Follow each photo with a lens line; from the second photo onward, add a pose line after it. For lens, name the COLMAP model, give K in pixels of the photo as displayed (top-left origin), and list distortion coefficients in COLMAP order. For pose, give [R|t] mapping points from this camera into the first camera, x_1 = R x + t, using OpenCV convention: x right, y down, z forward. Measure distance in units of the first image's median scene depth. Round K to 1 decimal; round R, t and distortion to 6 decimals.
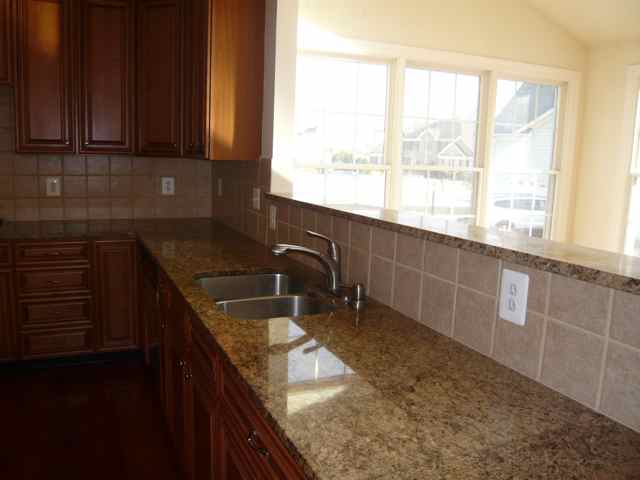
lens RADIAL K [[537.7, 0, 319.7], [0, 537.7, 246.0], [0, 0, 1]] dist [-0.107354, 0.034139]
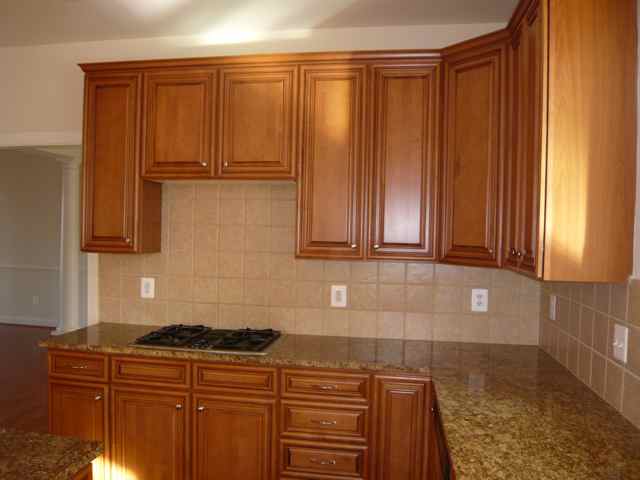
lens RADIAL K [[537.7, 0, 315.4], [0, 537.7, 240.4], [0, 0, 1]] dist [-0.107354, 0.034139]
pose [[0.834356, -0.008722, -0.551157, -0.074818], [-0.084086, 0.986159, -0.142898, -0.082357], [0.544775, 0.165573, 0.822074, 0.286833]]
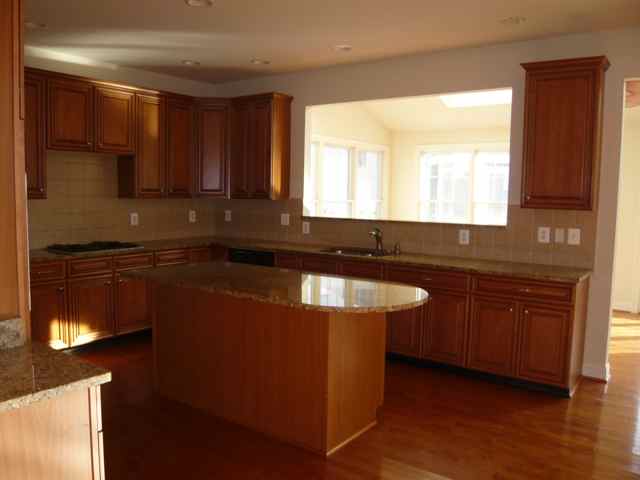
lens RADIAL K [[537.7, 0, 316.7], [0, 537.7, 240.5], [0, 0, 1]] dist [-0.107354, 0.034139]
pose [[0.862200, -0.063640, 0.502554, -0.913934], [0.096355, 0.994568, -0.039364, 0.065453], [-0.497319, 0.082363, 0.863649, -0.641541]]
